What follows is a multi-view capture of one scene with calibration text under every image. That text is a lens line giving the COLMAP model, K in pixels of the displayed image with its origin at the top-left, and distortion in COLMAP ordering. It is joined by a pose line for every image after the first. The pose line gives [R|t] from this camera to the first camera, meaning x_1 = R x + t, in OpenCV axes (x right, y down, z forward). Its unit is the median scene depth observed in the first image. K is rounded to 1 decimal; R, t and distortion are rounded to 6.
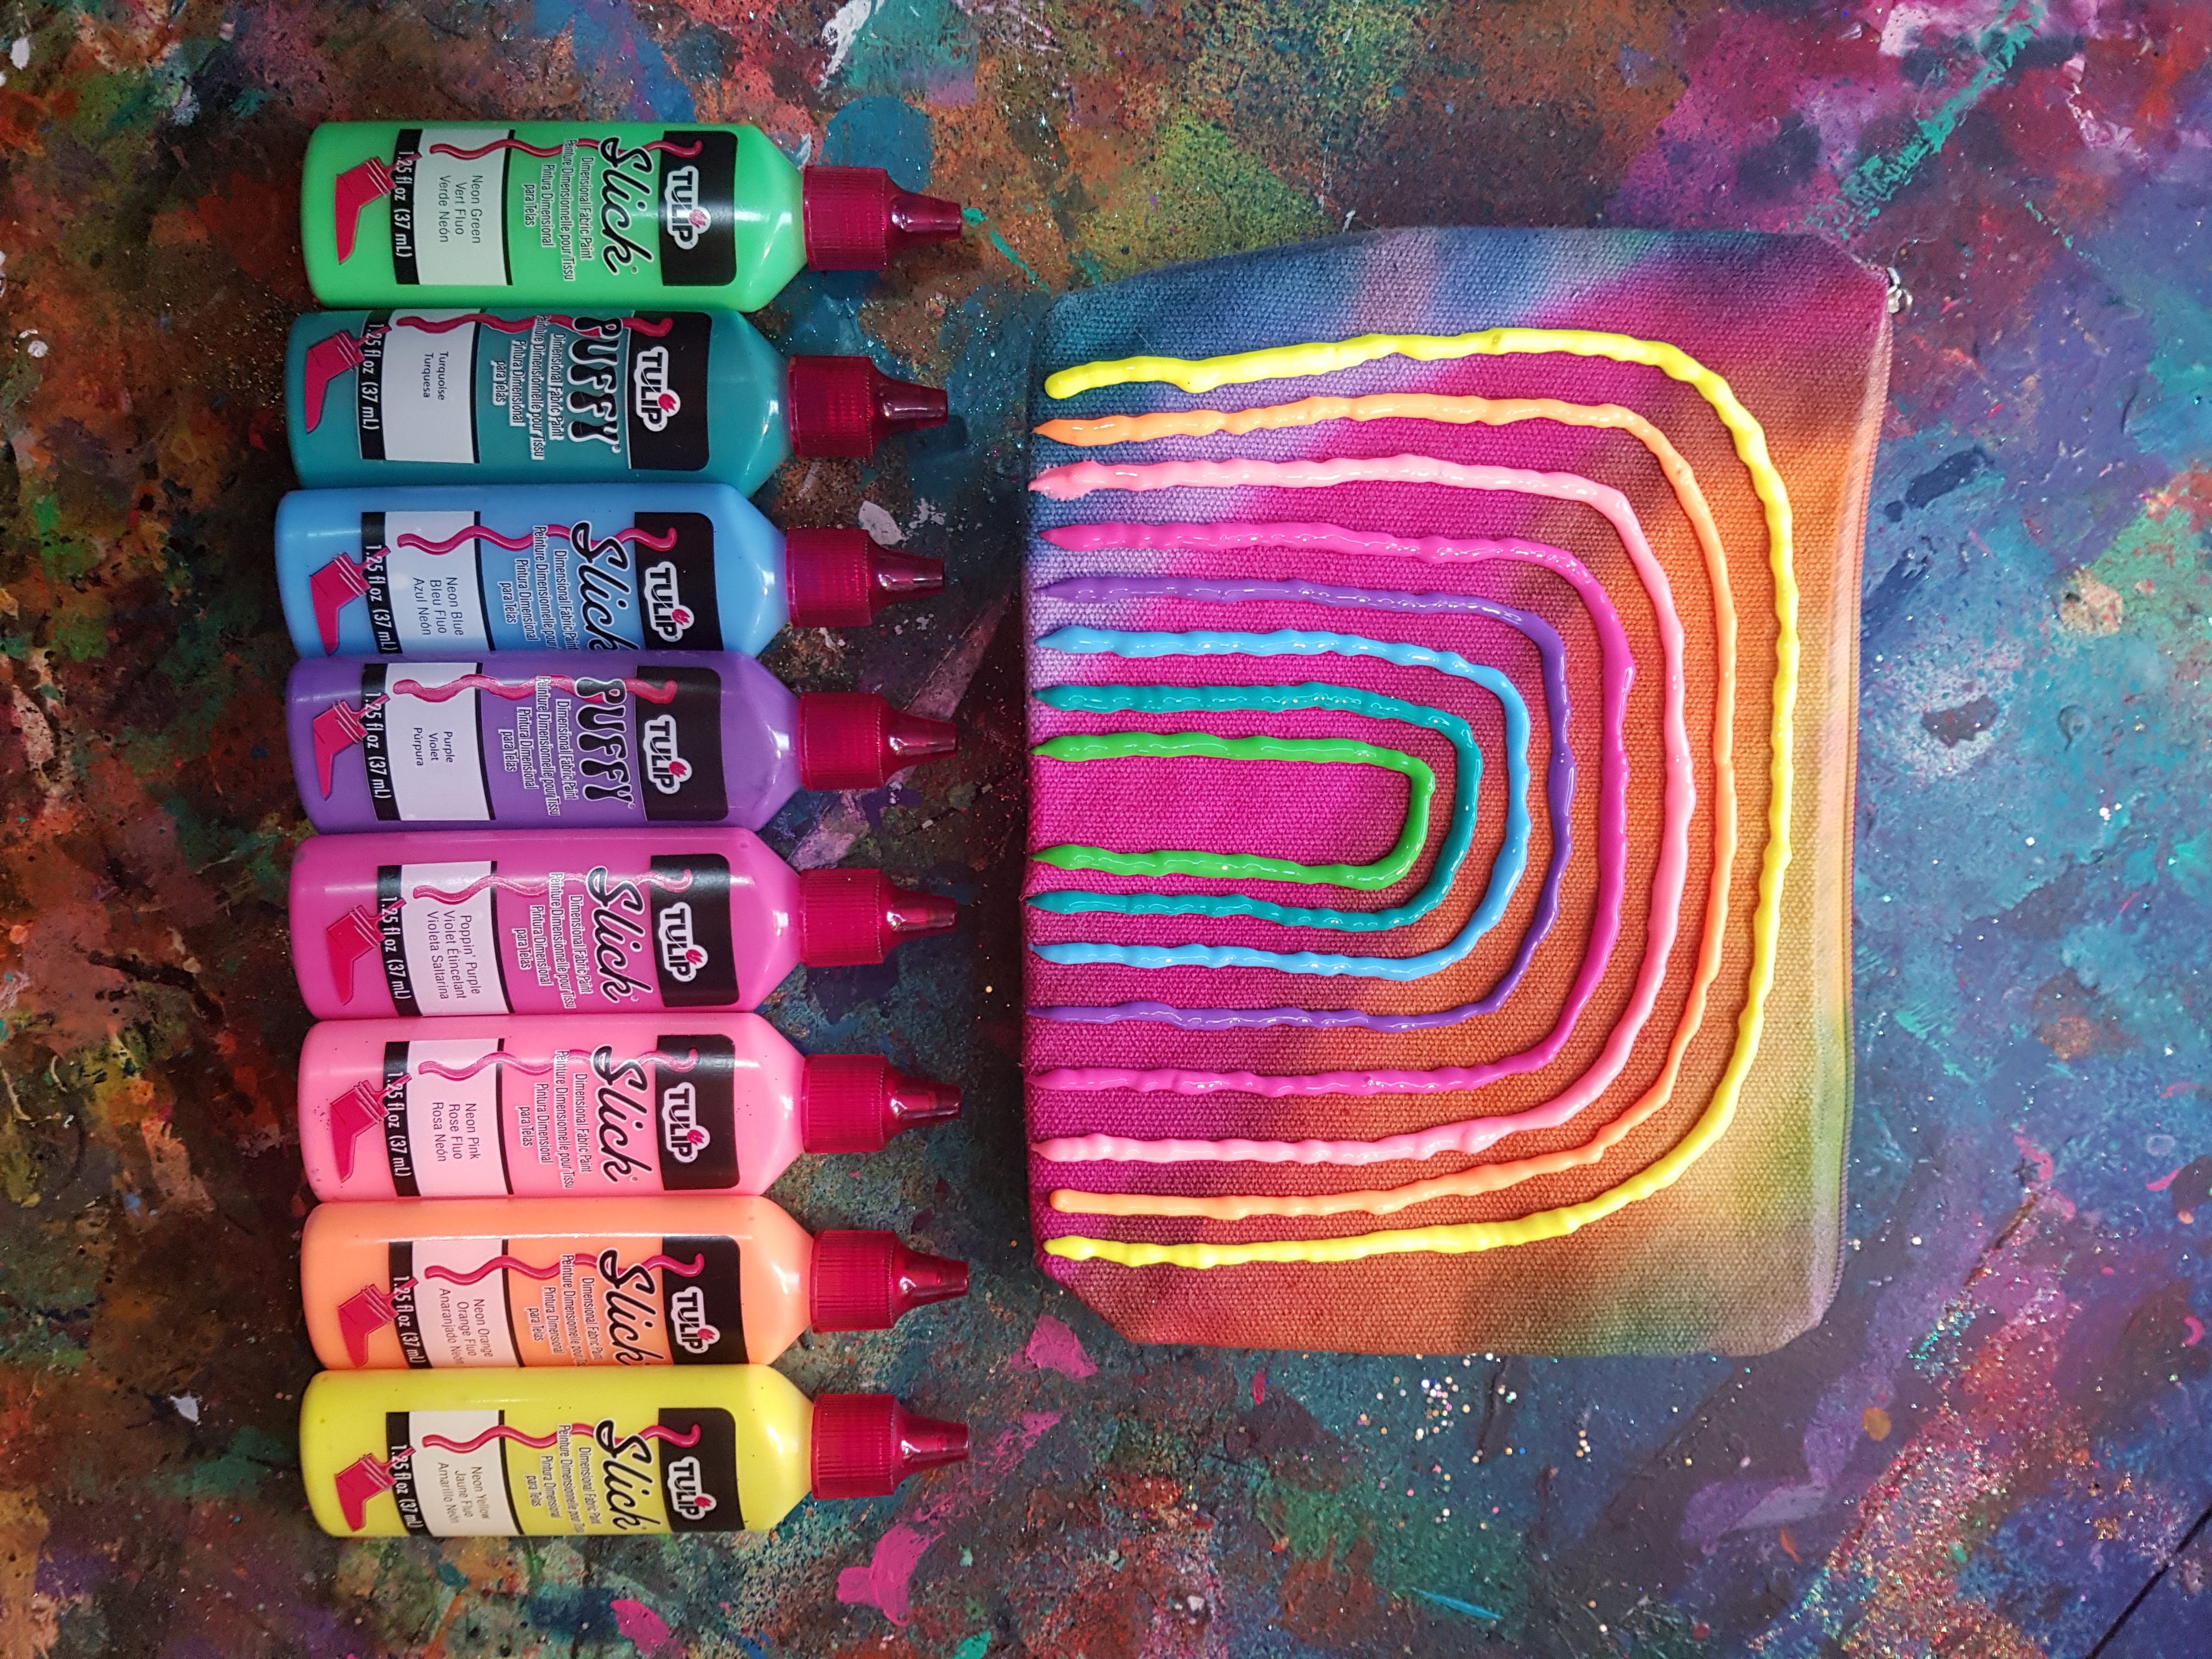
lens RADIAL K [[1778.7, 0, 1067.1], [0, 1778.7, 884.5], [0, 0, 1]] dist [0.080827, -0.217189]
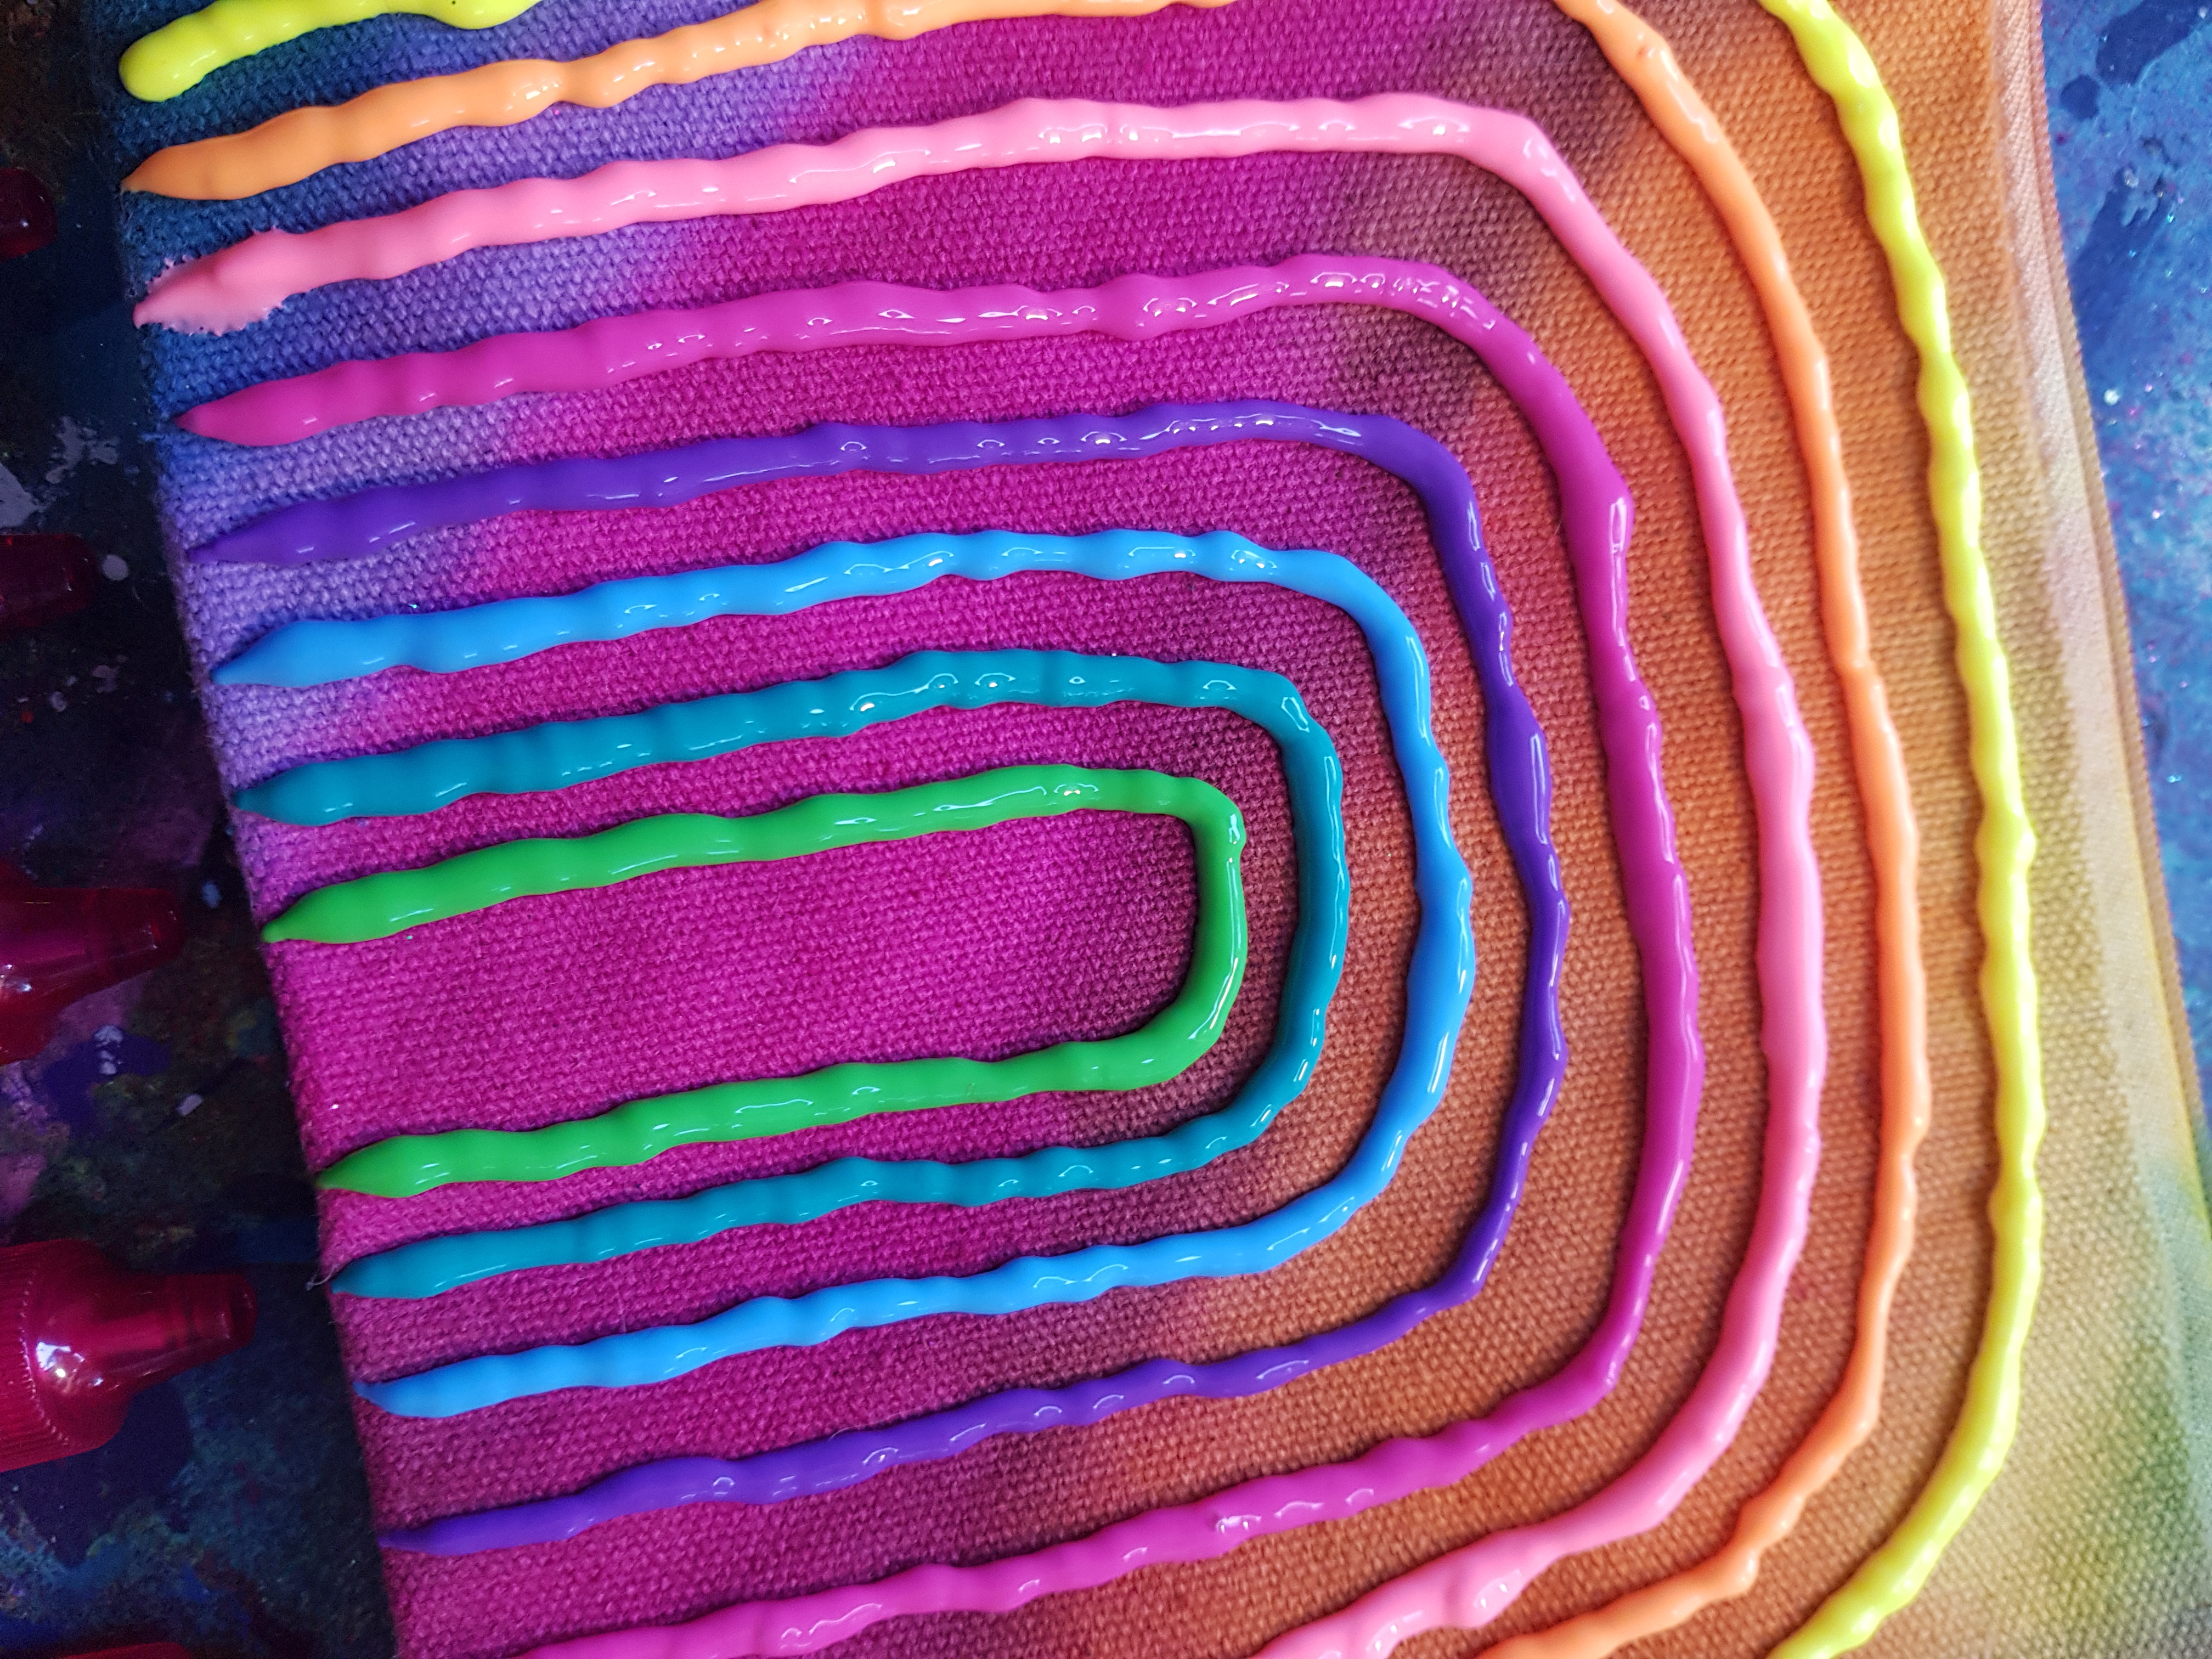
lens RADIAL K [[1778.7, 0, 1067.1], [0, 1778.7, 884.5], [0, 0, 1]] dist [0.080827, -0.217189]
pose [[0.983274, -0.181969, 0.007690, 0.159231], [0.182049, 0.983222, -0.011477, -0.046131], [-0.005472, 0.012685, 0.999905, 0.561764]]
